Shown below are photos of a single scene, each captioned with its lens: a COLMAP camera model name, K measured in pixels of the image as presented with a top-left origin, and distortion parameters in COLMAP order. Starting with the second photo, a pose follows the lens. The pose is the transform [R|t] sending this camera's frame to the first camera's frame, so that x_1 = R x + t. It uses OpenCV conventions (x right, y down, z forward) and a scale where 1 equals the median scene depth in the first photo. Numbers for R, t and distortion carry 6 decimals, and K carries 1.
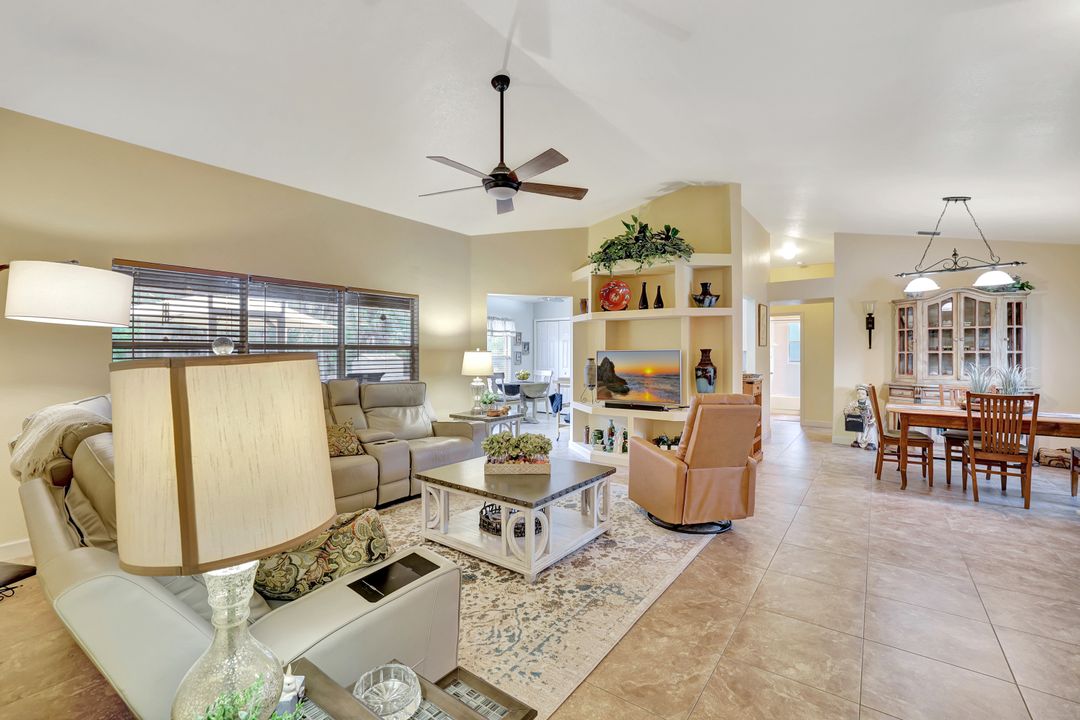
lens RADIAL K [[465.5, 0, 527.4], [0, 465.5, 354.2], [0, 0, 1]] dist [-0.018749, 0.000305]
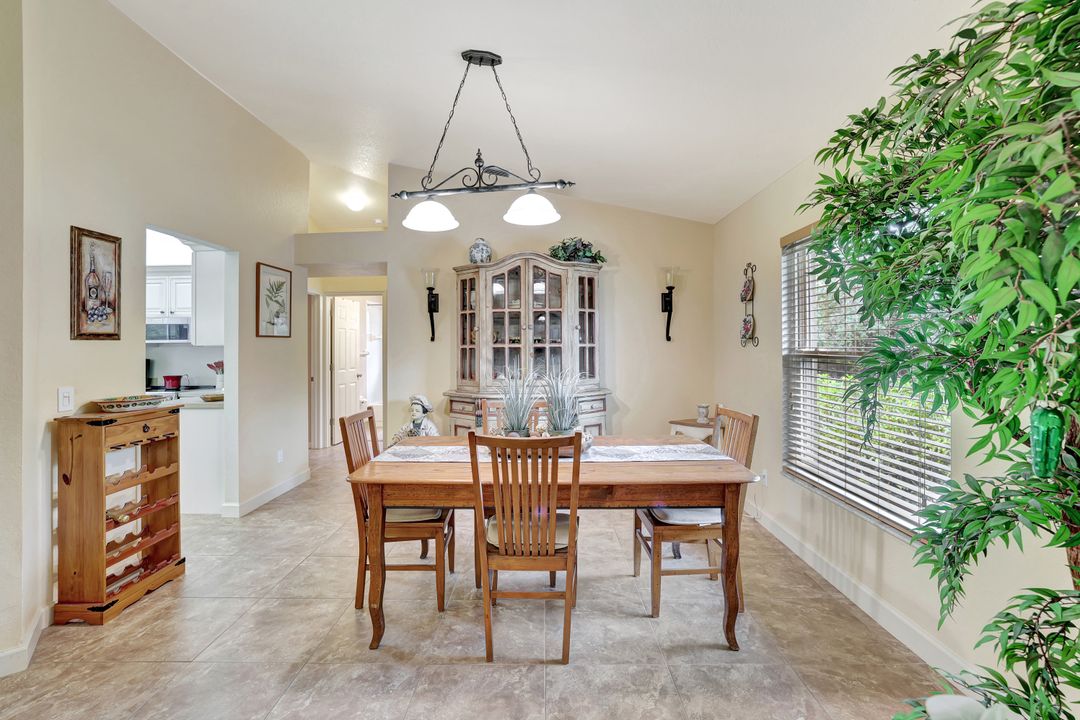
lens RADIAL K [[465.5, 0, 527.4], [0, 465.5, 354.2], [0, 0, 1]] dist [-0.018749, 0.000305]
pose [[0.818276, -0.014043, 0.574653, 0.556675], [0.009674, 0.999896, 0.010659, 0.000973], [-0.574744, -0.003162, 0.818327, 0.439221]]
